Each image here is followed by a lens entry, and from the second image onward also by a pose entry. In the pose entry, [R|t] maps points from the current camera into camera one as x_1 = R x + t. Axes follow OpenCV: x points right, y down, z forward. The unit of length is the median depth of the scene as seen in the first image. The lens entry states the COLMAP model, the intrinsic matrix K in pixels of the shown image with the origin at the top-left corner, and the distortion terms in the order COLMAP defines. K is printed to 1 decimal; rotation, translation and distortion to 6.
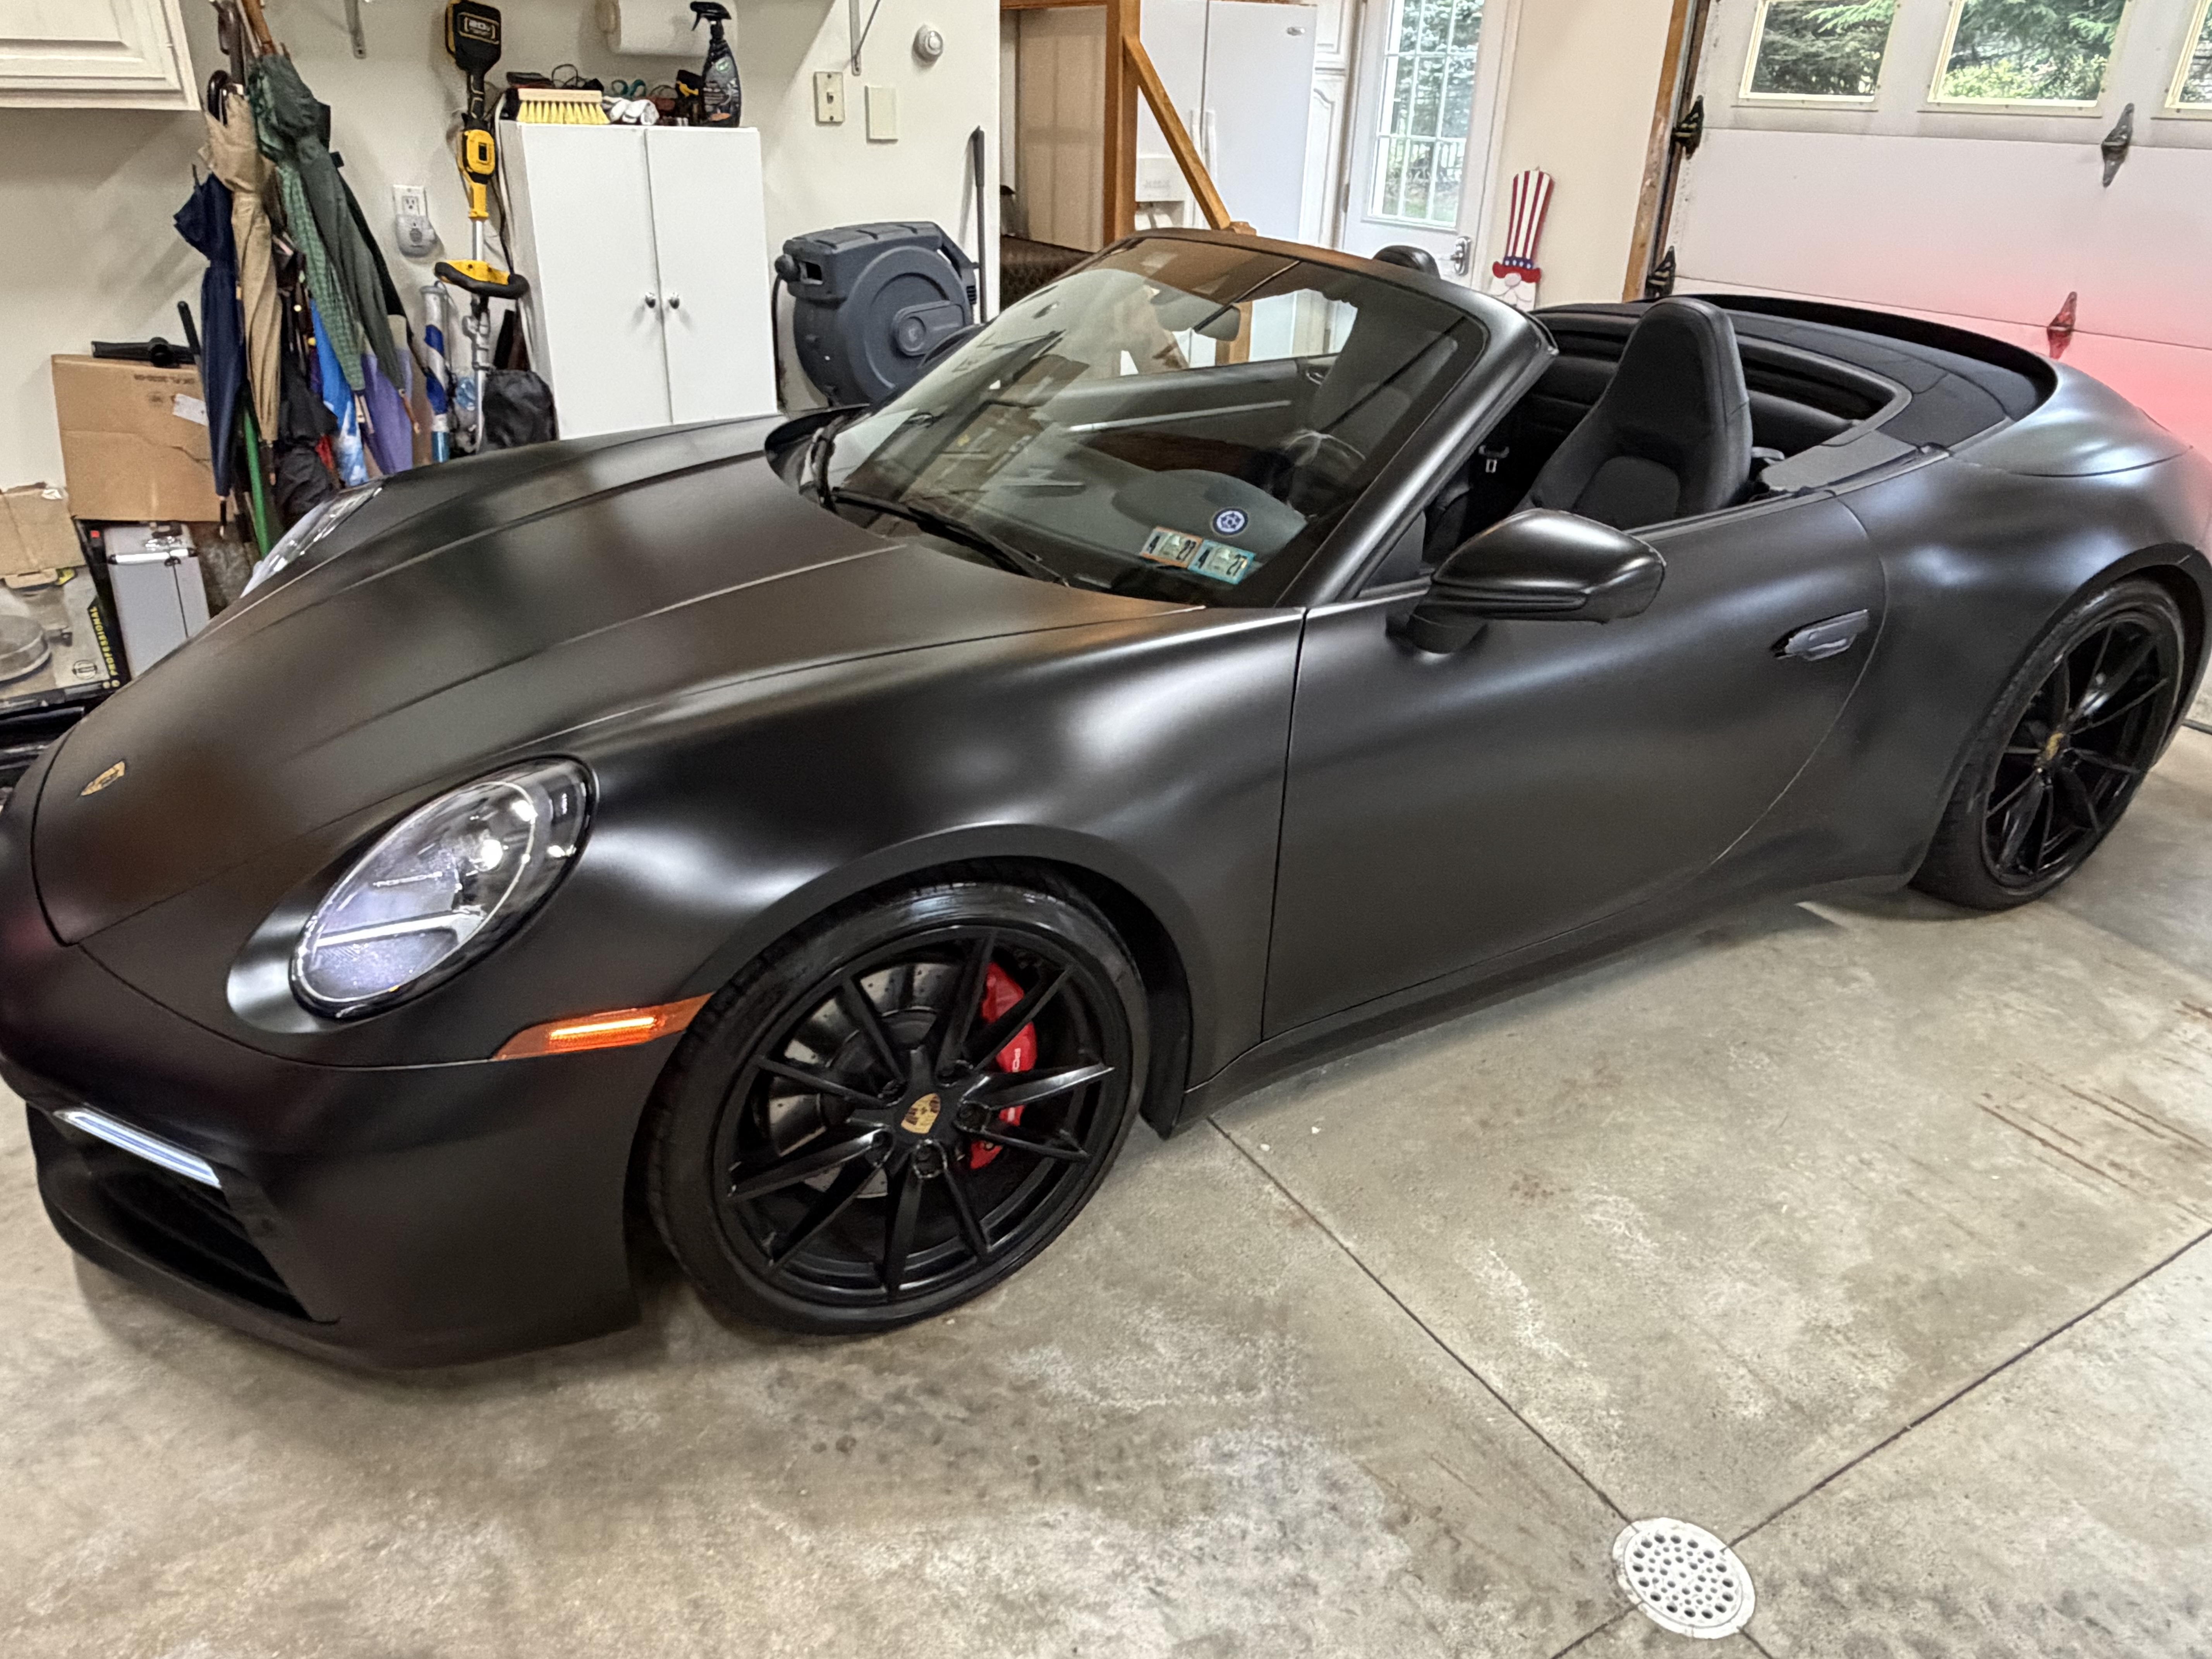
lens RADIAL K [[1503.9, 0, 1106.0], [0, 1503.9, 829.5], [0, 0, 1]] dist [0.003457, 0.001529]
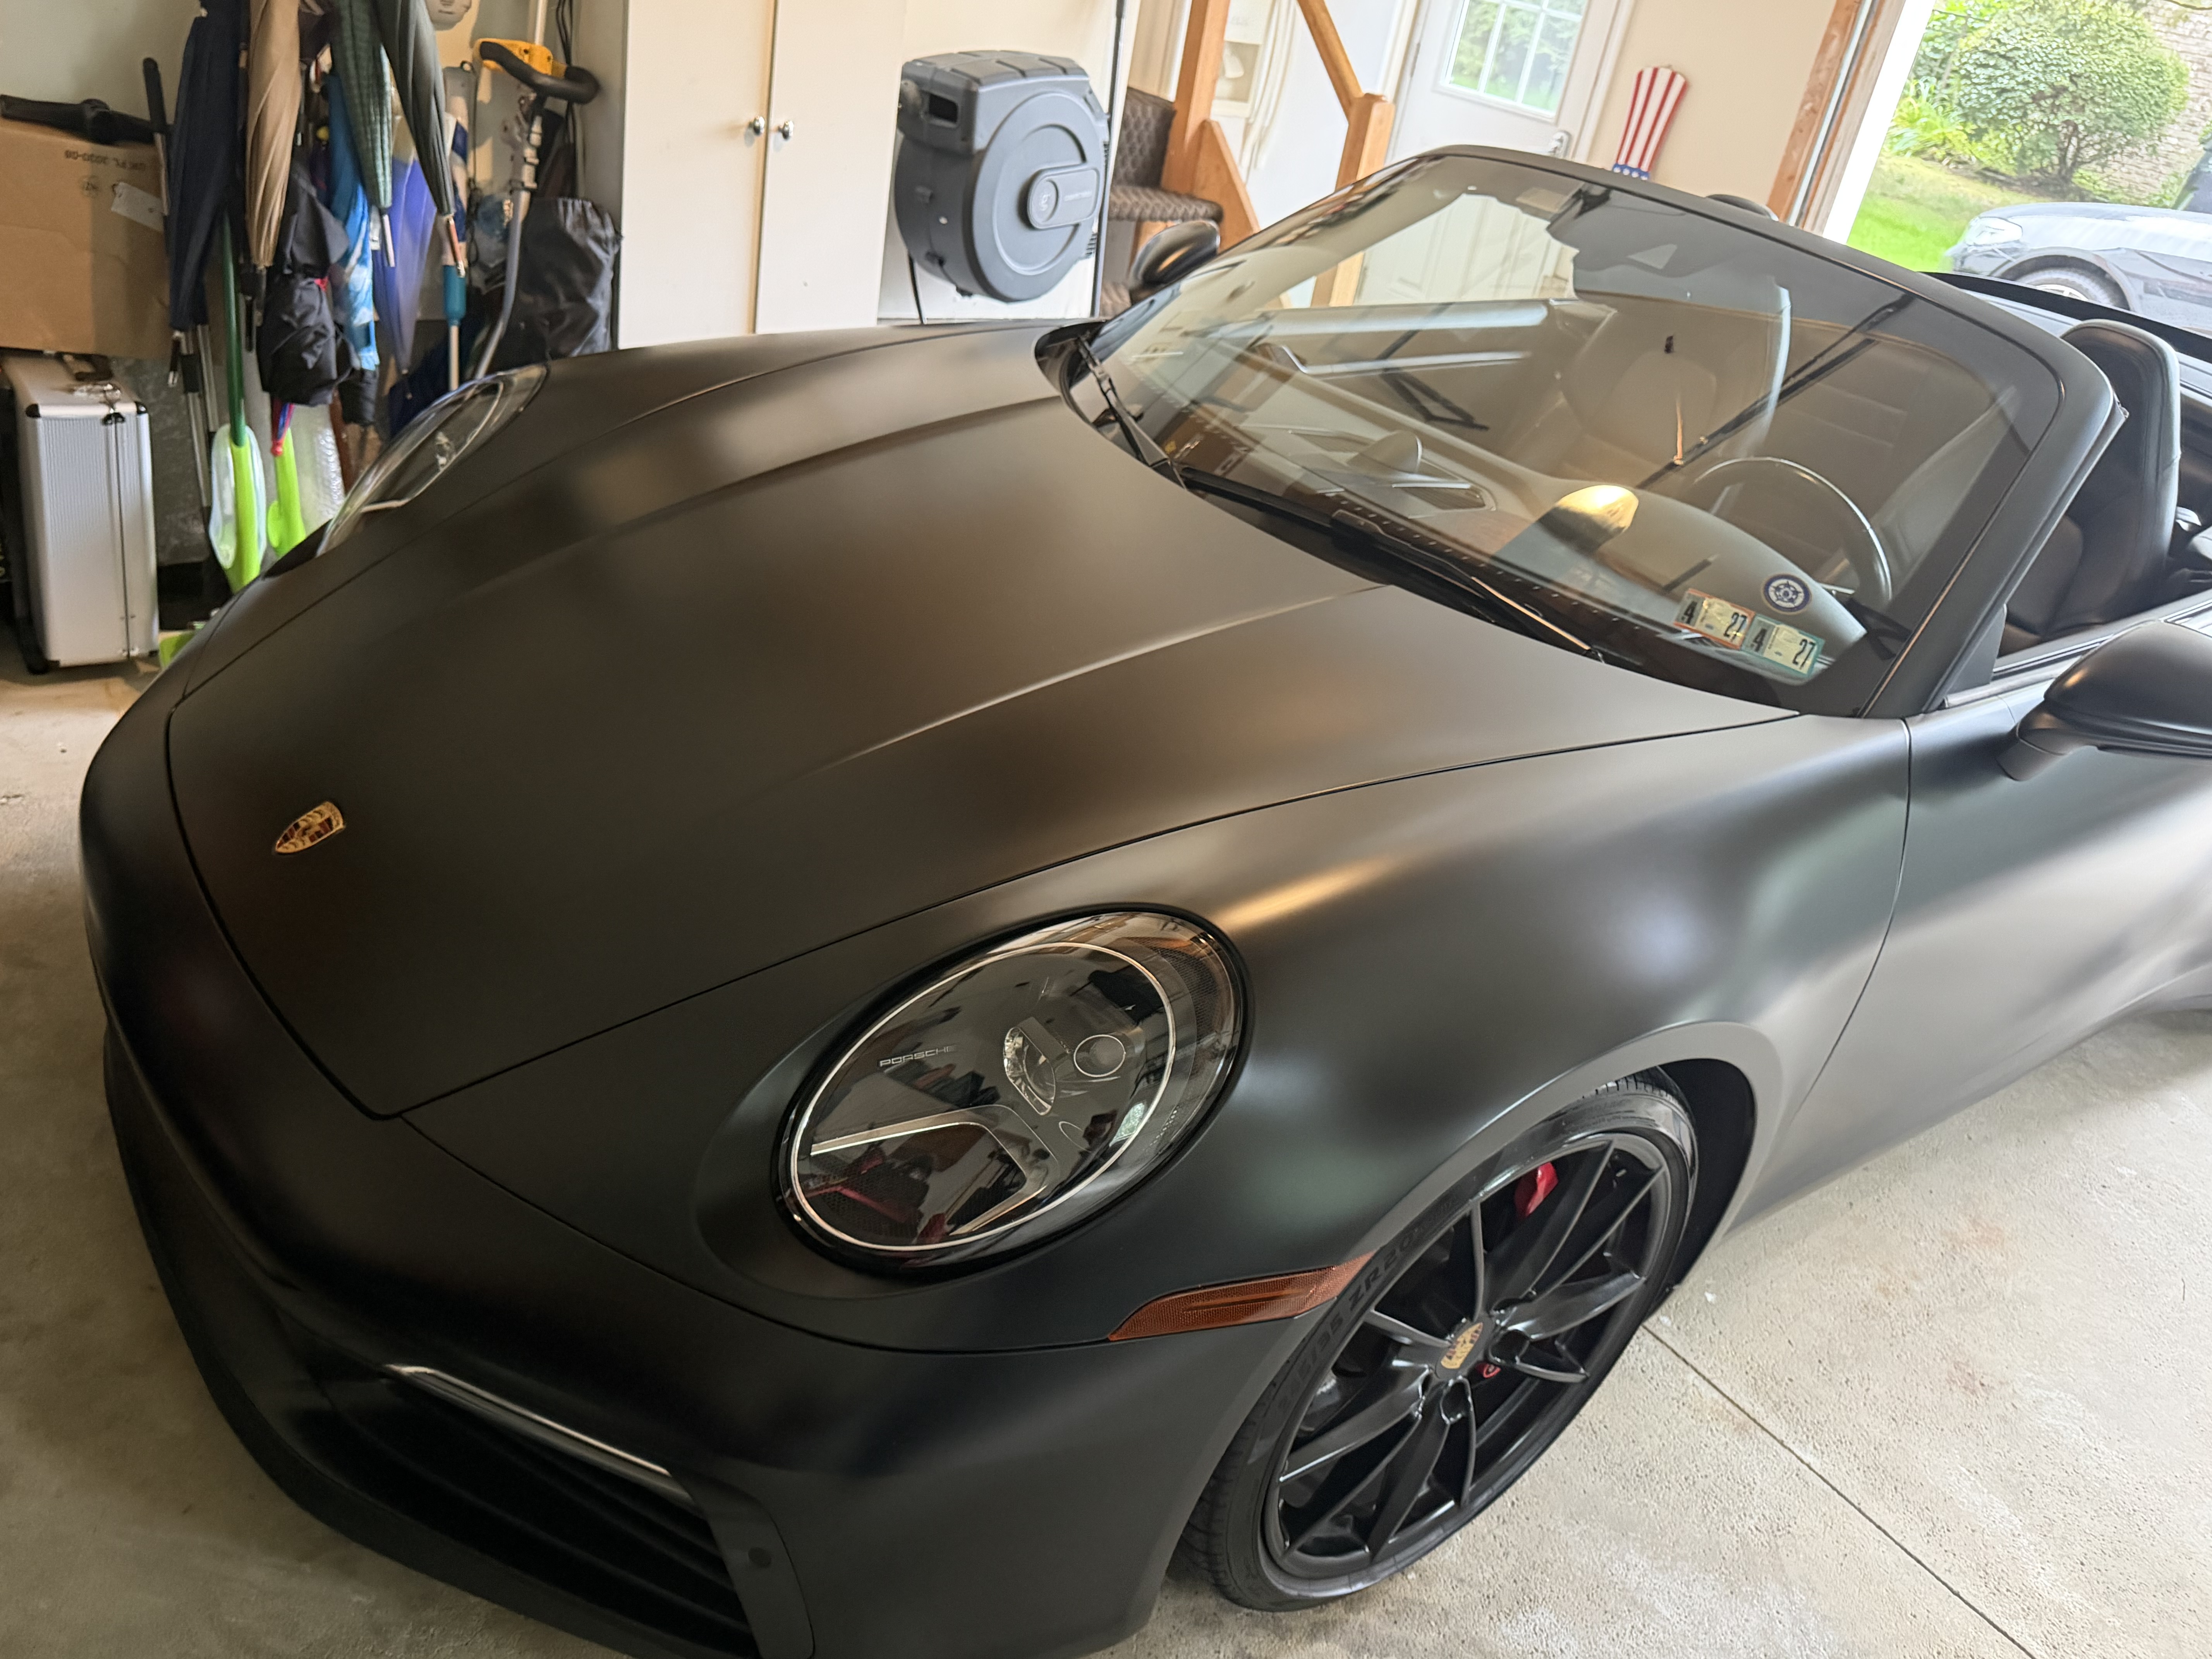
lens RADIAL K [[1687.5, 0, 1106.0], [0, 1687.5, 829.5], [0, 0, 1]] dist [0.004702, 0.000159]
pose [[0.984461, 0.064989, 0.163132, -0.265402], [-0.076839, 0.994762, 0.067407, -0.071790], [-0.157897, -0.078895, 0.984299, 0.101391]]
